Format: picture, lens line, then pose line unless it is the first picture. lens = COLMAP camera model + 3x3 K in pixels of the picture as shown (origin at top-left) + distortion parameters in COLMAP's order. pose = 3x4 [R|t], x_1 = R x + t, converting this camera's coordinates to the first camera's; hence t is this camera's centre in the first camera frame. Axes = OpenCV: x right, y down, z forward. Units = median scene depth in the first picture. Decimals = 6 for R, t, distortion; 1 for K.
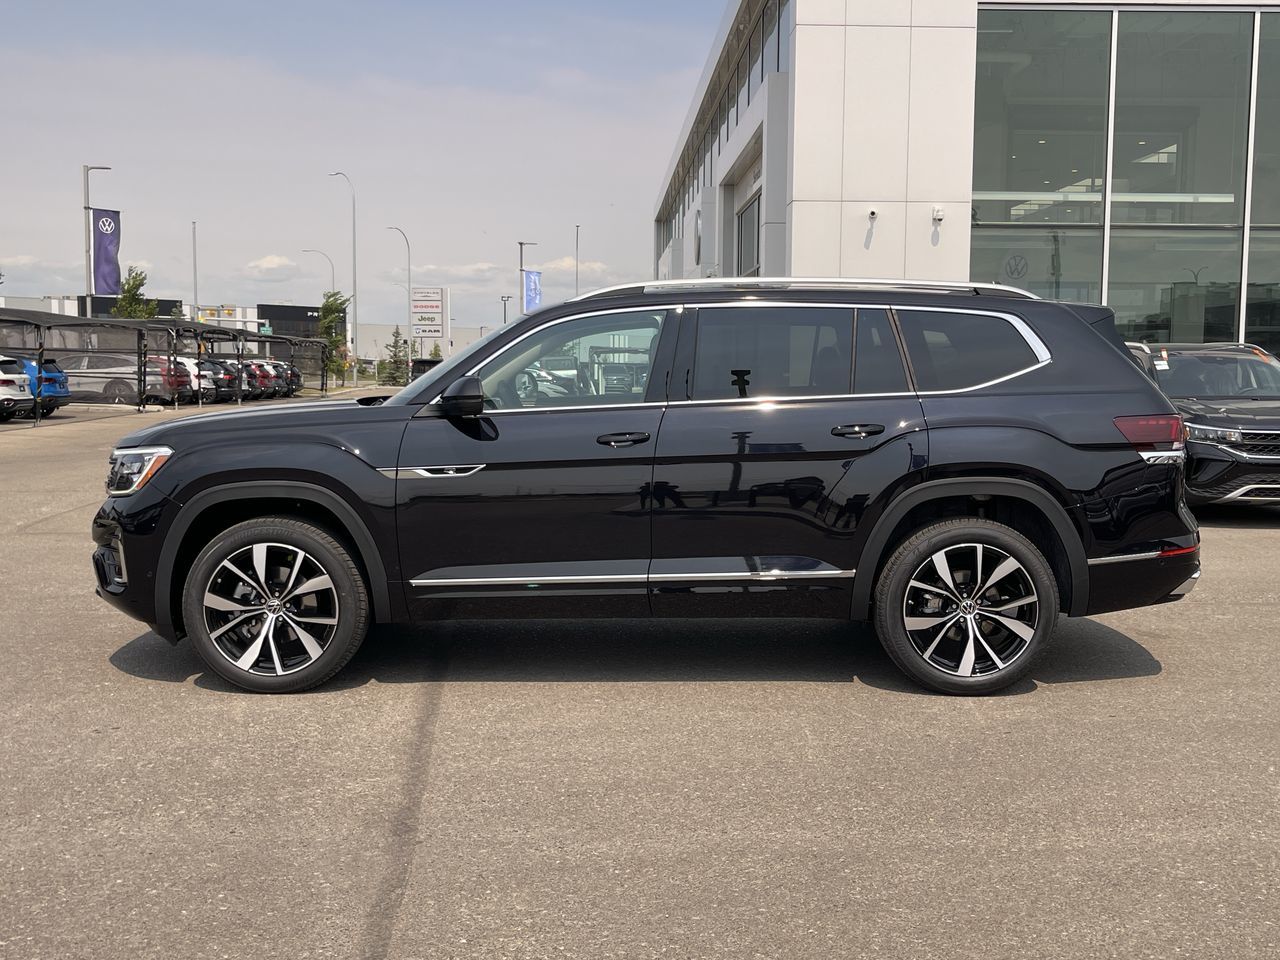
lens RADIAL K [[1675.3, 0, 678.0], [0, 1675.3, 473.2], [0, 0, 1]] dist [0.136454, -0.425728]
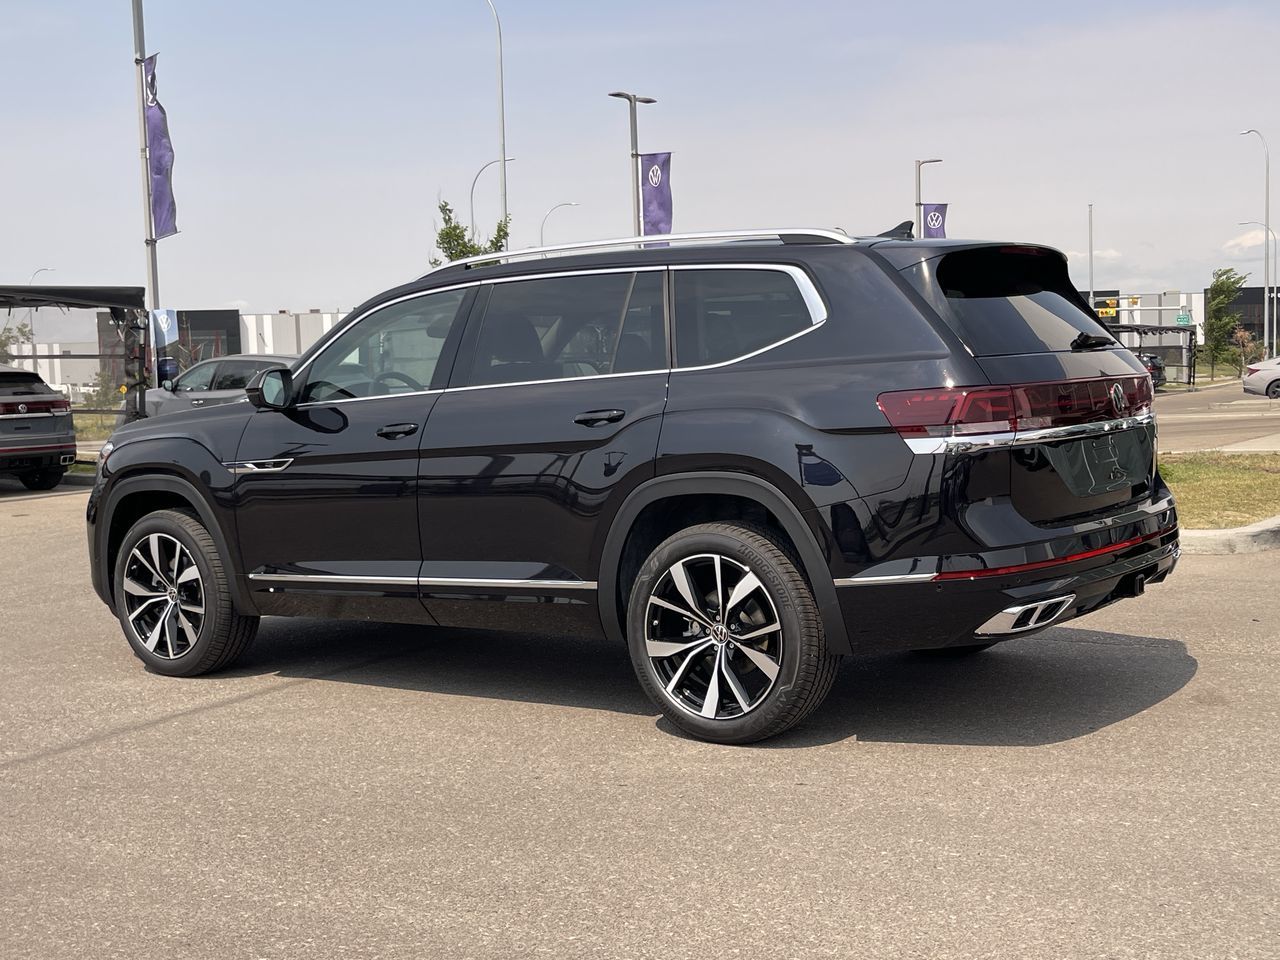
lens RADIAL K [[1840.7, 0, 640.0], [0, 1840.7, 480.0], [0, 0, 1]] dist [0.135811, -0.413510]
pose [[0.751534, 0.003034, -0.659687, 0.733362], [-0.004011, 0.999992, 0.000031, 0.006319], [0.659682, 0.002623, 0.751541, 0.313171]]
